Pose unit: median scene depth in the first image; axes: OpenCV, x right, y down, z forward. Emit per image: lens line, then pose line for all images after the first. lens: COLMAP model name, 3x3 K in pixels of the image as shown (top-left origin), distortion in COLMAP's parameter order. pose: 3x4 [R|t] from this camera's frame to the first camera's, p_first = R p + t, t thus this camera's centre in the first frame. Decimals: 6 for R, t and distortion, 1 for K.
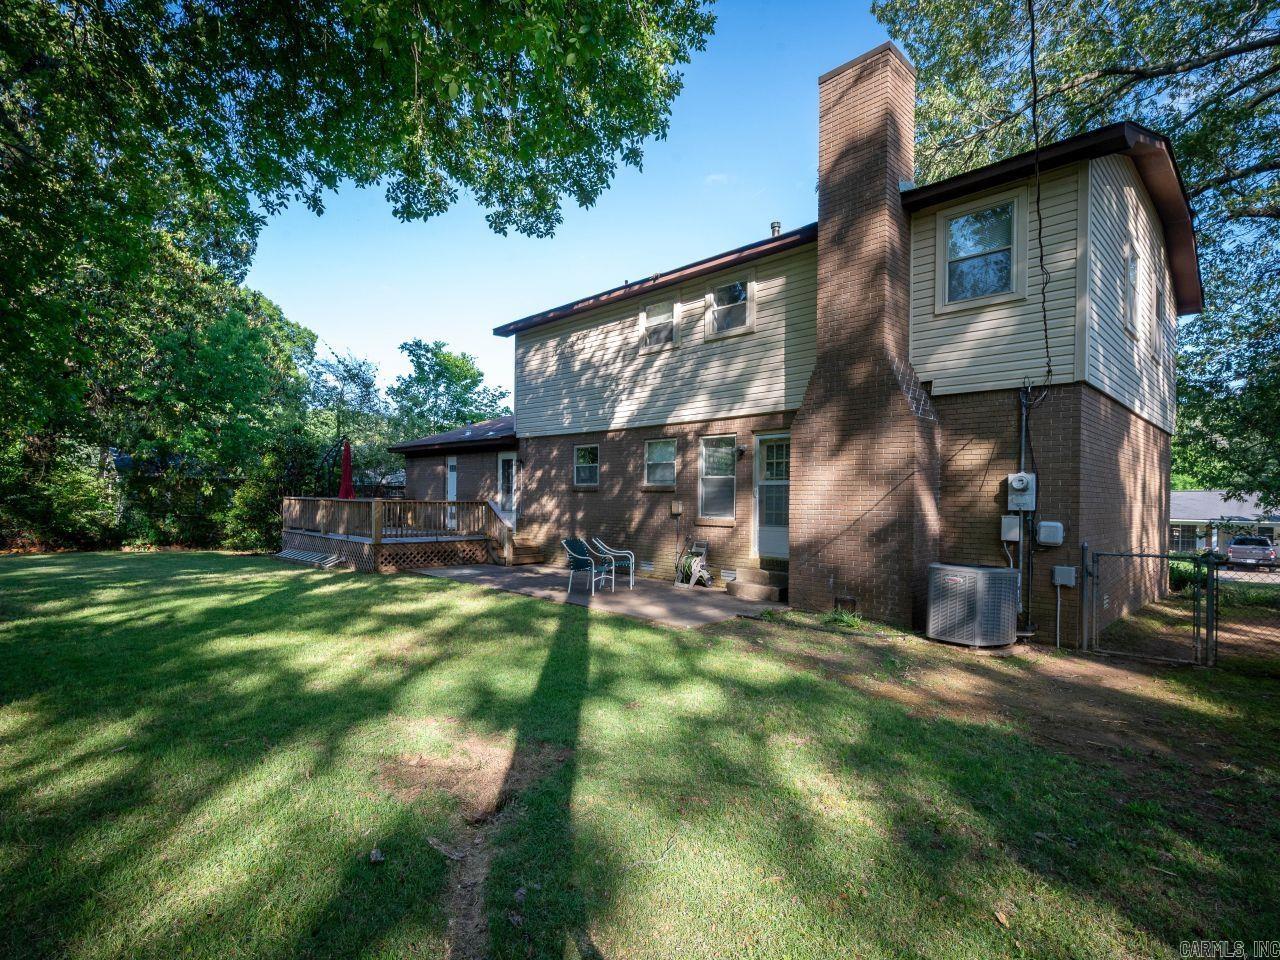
lens RADIAL K [[651.7, 0, 644.6], [0, 651.7, 500.2], [0, 0, 1]] dist [0.000459, 0.000174]
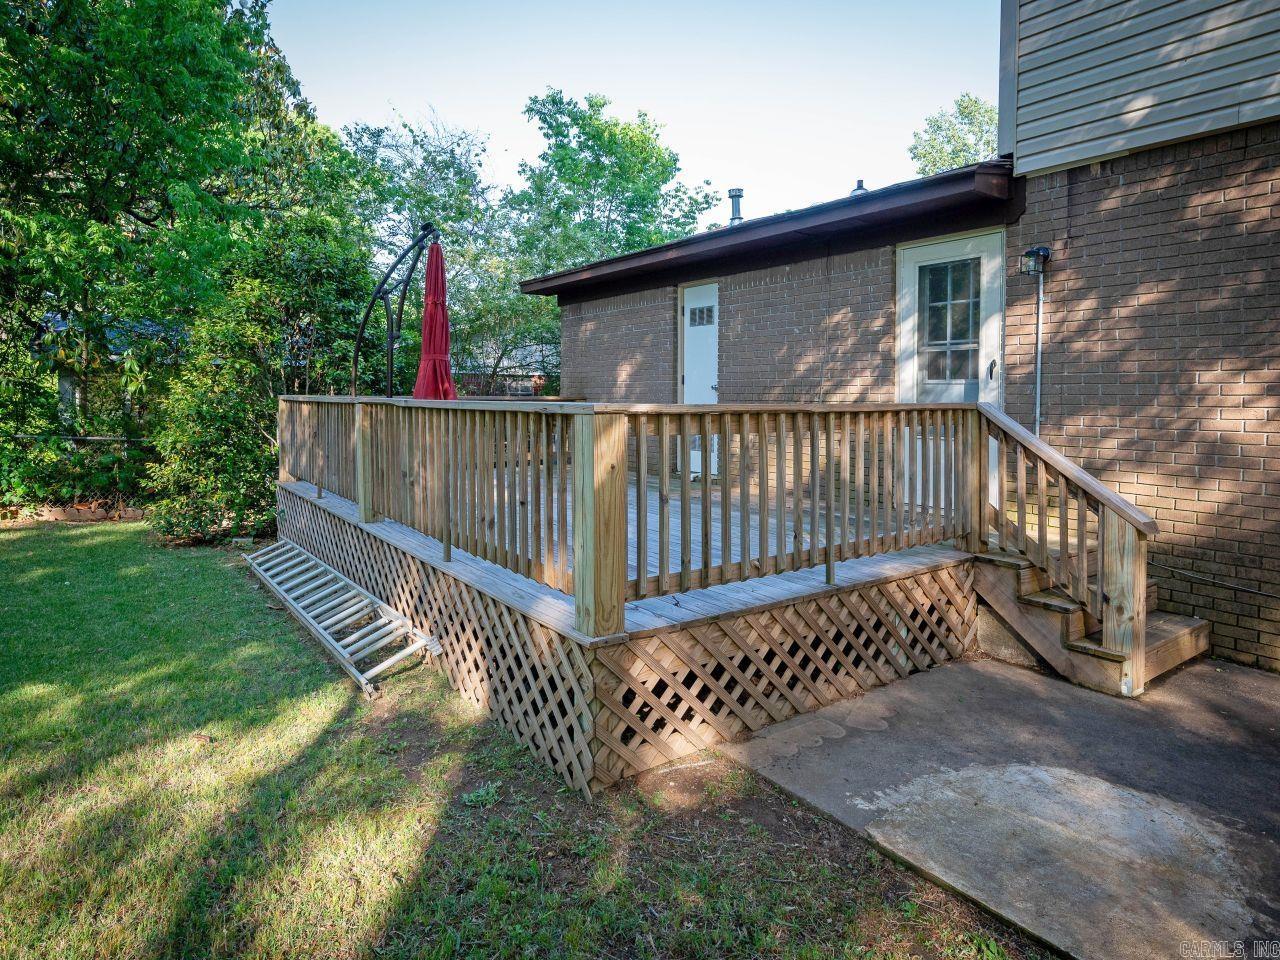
lens RADIAL K [[745.9, 0, 639.2], [0, 745.9, 431.3], [0, 0, 1]] dist [-0.000023, 0.000852]
pose [[0.988013, -0.001604, -0.154359, -0.297249], [0.008087, 0.999111, 0.041385, -0.000398], [0.154156, -0.042137, 0.987148, 0.634858]]
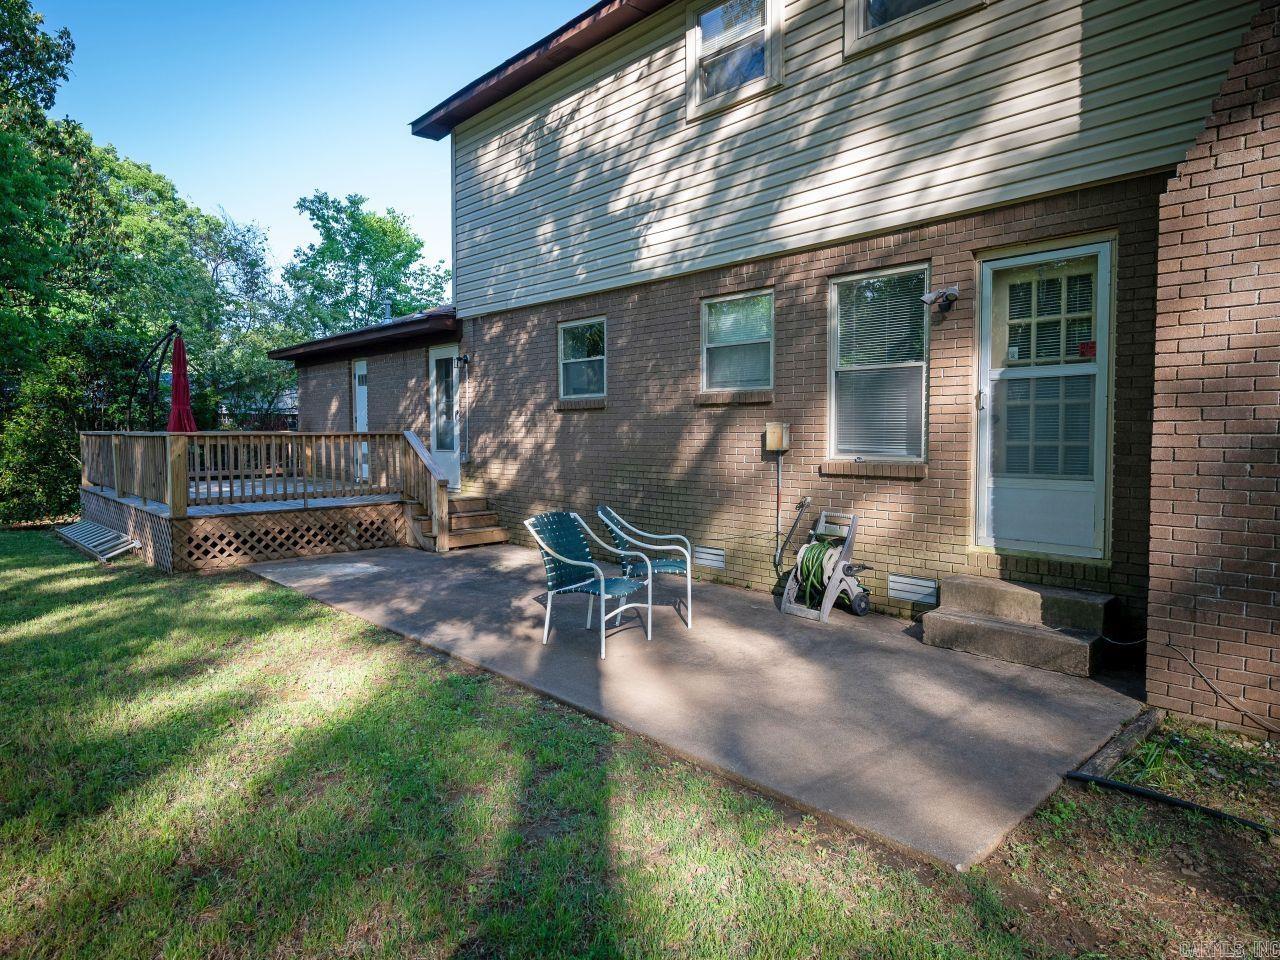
lens RADIAL K [[759.7, 0, 616.8], [0, 759.7, 495.8], [0, 0, 1]] dist [0.003531, 0.000711]
pose [[0.998955, -0.012797, -0.043866, -0.031258], [0.016348, 0.996533, 0.081577, 0.005246], [0.042670, -0.082209, 0.995701, 0.331929]]
